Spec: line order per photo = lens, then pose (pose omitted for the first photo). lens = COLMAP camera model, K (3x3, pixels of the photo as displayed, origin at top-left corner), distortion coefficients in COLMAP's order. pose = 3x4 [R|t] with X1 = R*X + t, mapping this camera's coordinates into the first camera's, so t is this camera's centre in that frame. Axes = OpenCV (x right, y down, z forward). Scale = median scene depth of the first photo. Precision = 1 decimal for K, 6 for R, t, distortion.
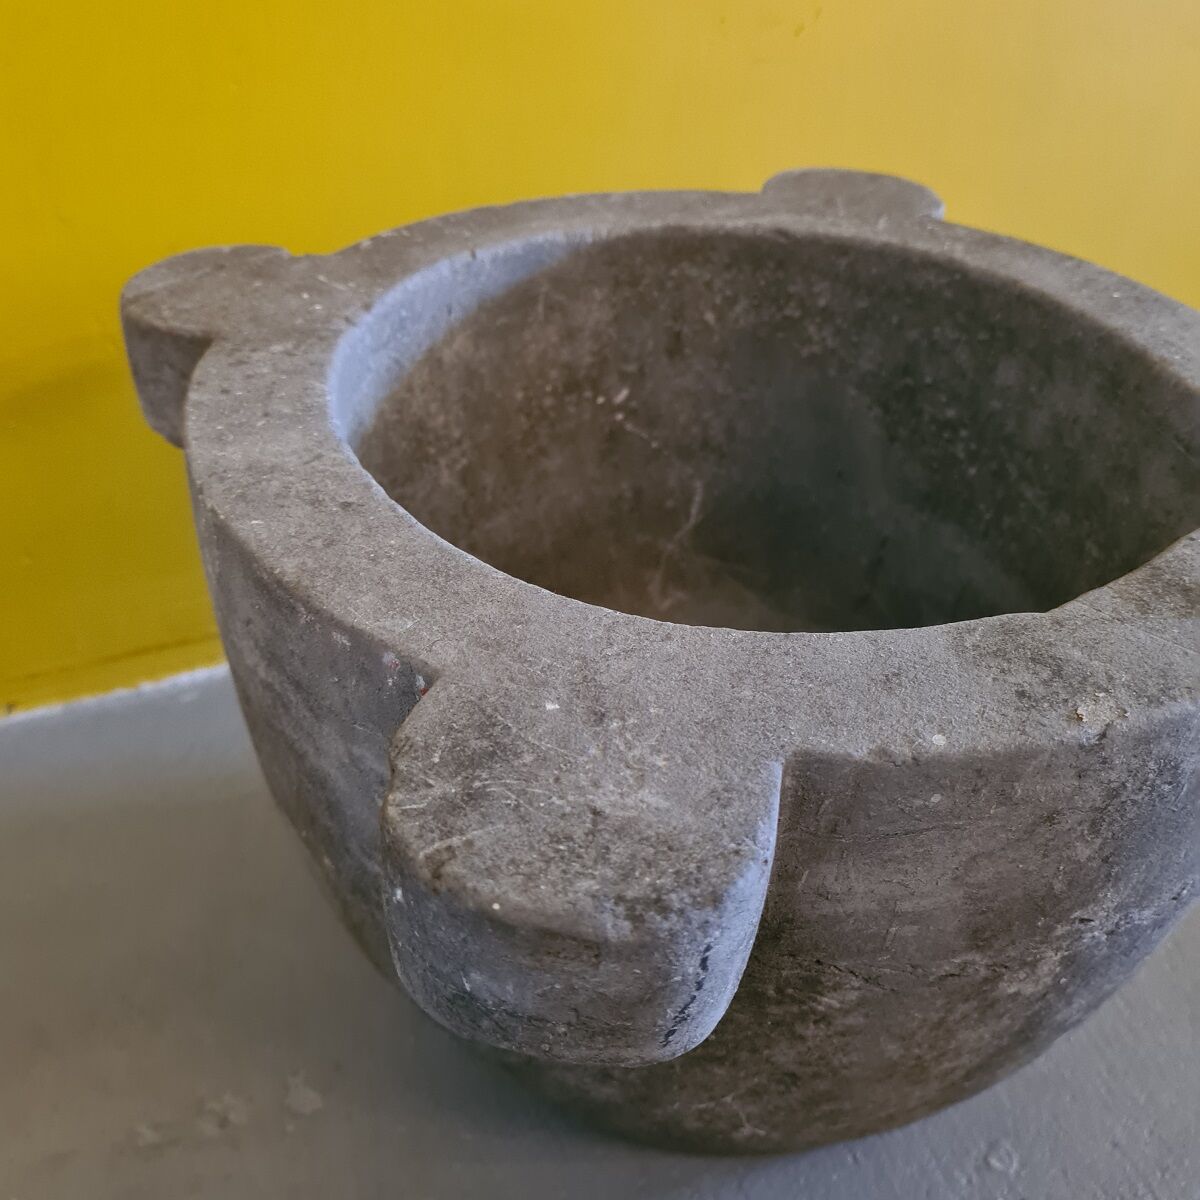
lens RADIAL K [[1284.4, 0, 599.1], [0, 1284.4, 587.7], [0, 0, 1]] dist [0.008658, 0.027642]
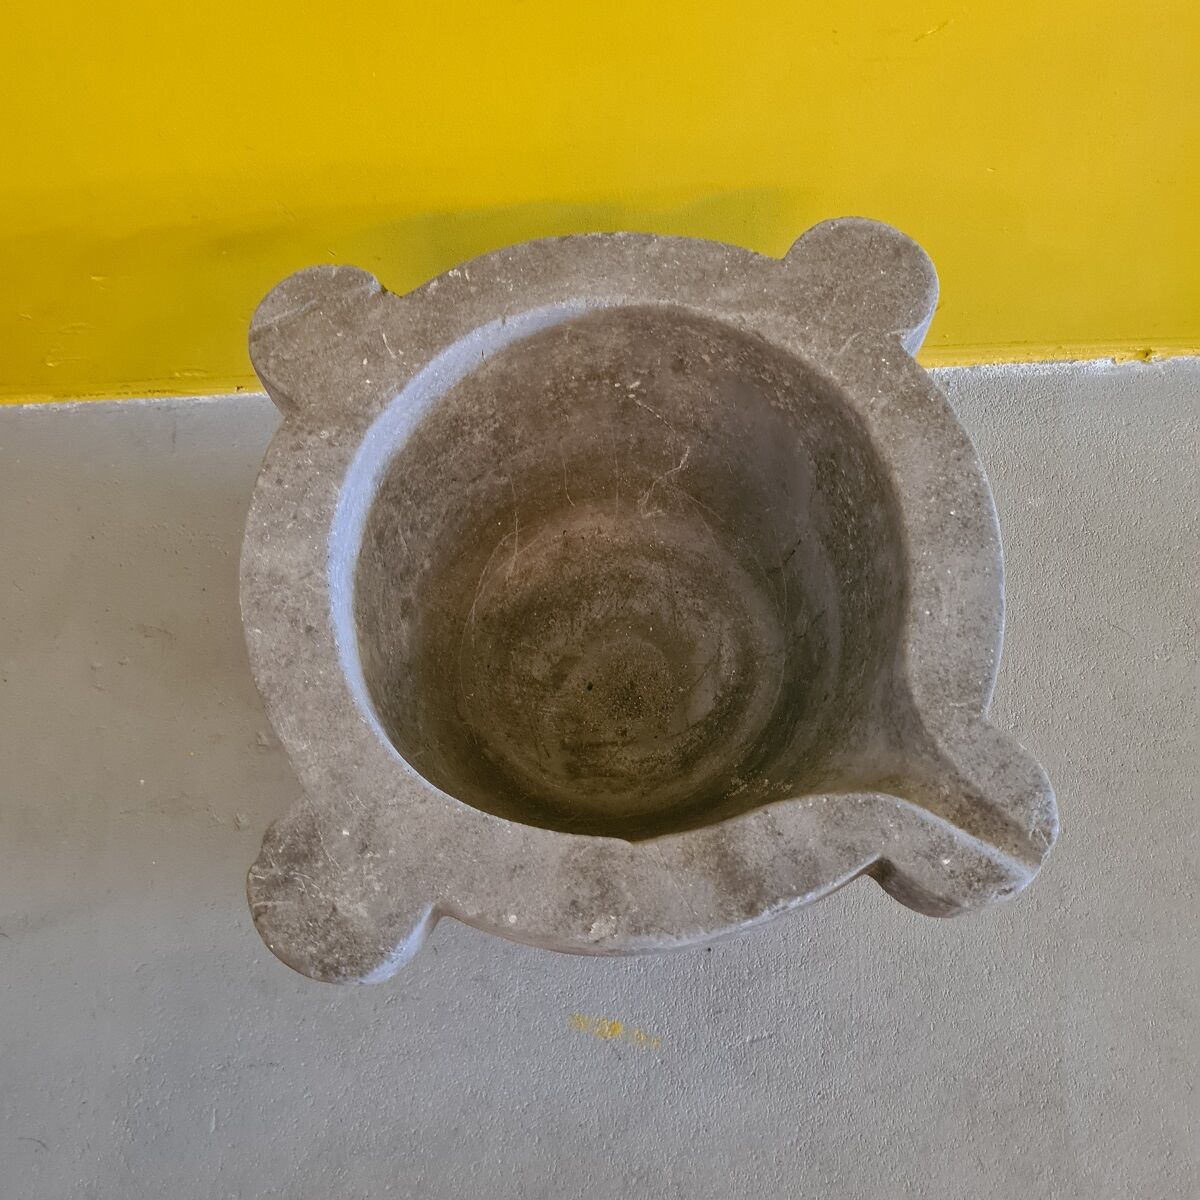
lens RADIAL K [[1265.4, 0, 593.5], [0, 1265.4, 617.3], [0, 0, 1]] dist [0.053946, -0.025173]
pose [[0.927977, 0.330405, -0.172312, 0.293485], [-0.175207, 0.794978, 0.580786, -0.740479], [0.328879, -0.508765, 0.795611, -0.154522]]
